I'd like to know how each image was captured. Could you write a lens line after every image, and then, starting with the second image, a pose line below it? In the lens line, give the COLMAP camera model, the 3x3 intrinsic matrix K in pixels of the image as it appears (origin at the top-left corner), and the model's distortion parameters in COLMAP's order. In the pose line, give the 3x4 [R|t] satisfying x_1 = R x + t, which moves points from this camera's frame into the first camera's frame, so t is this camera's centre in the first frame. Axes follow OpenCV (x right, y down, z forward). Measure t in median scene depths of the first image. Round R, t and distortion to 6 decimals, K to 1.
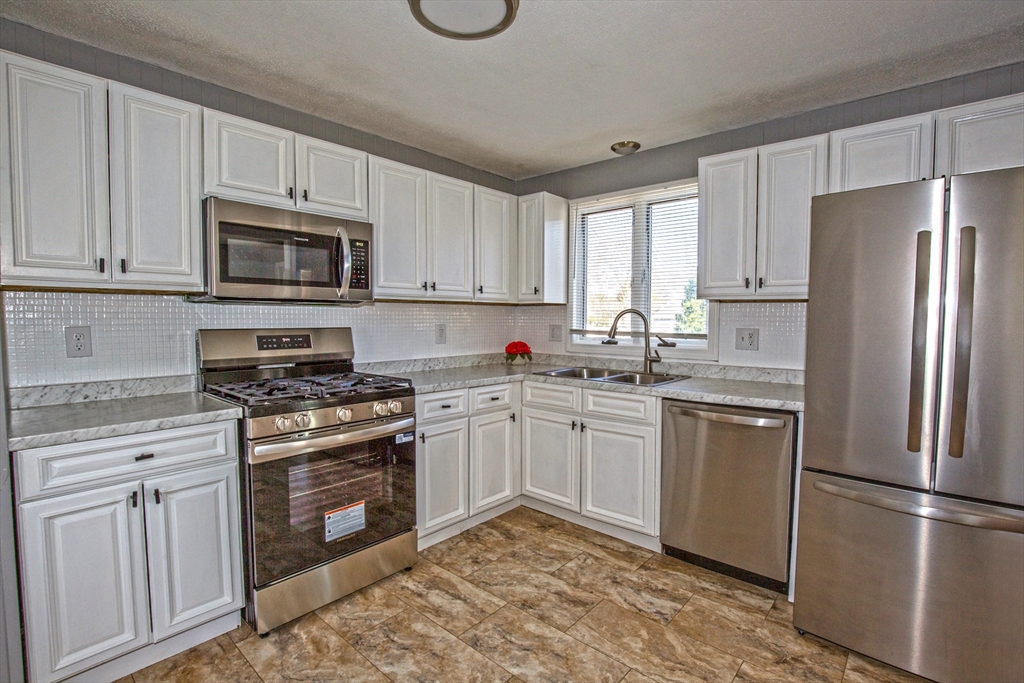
lens RADIAL K [[474.0, 0, 525.0], [0, 474.0, 343.6], [0, 0, 1]] dist [-0.034796, 0.005379]
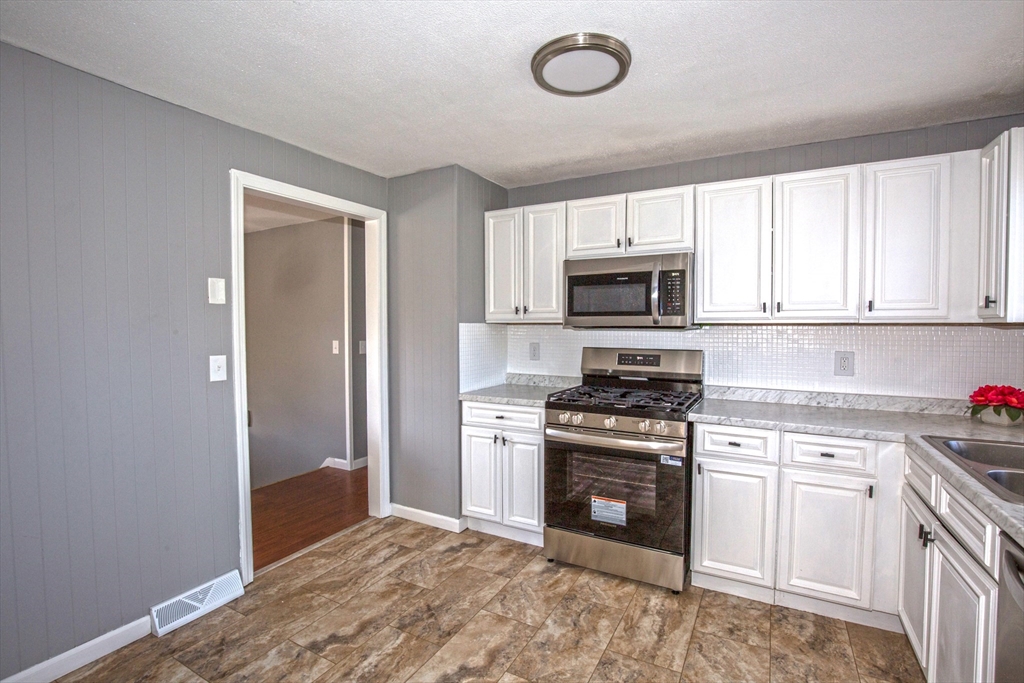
lens RADIAL K [[474.0, 0, 525.7], [0, 474.0, 347.0], [0, 0, 1]] dist [-0.034796, 0.005379]
pose [[0.221391, 0.031638, -0.974672, 0.633053], [-0.059357, 0.998058, 0.018915, -0.043305], [0.973377, 0.053666, 0.222839, 0.433997]]
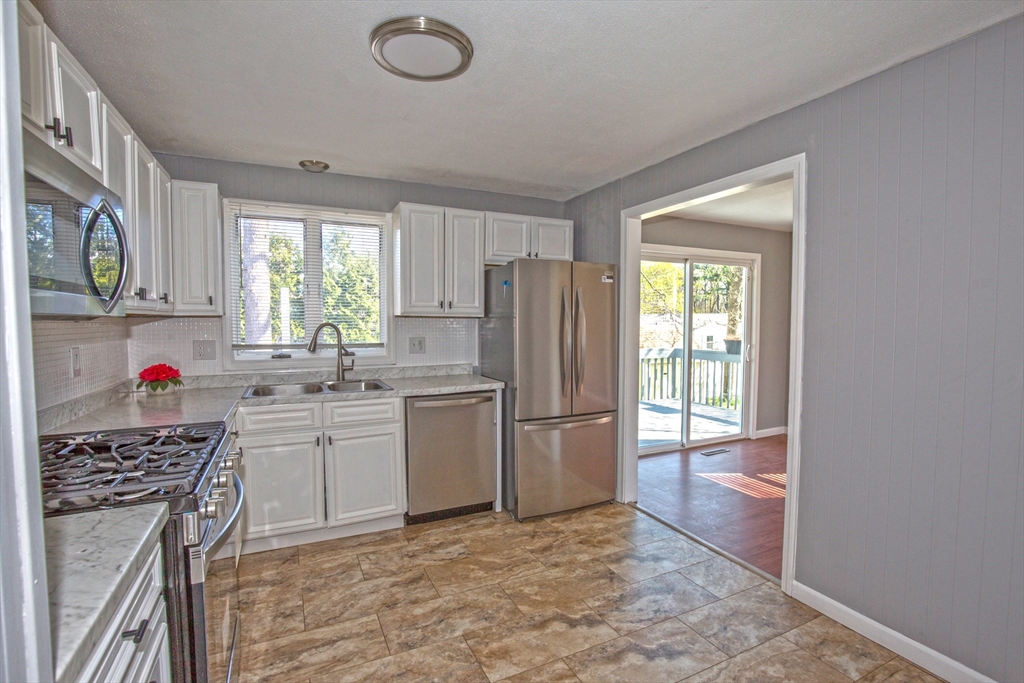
lens RADIAL K [[474.0, 0, 514.8], [0, 474.0, 343.1], [0, 0, 1]] dist [-0.034796, 0.005379]
pose [[0.398160, -0.049566, 0.915976, -0.723154], [0.052535, 0.998132, 0.031175, -0.048447], [-0.915810, 0.035708, 0.400020, 0.255955]]
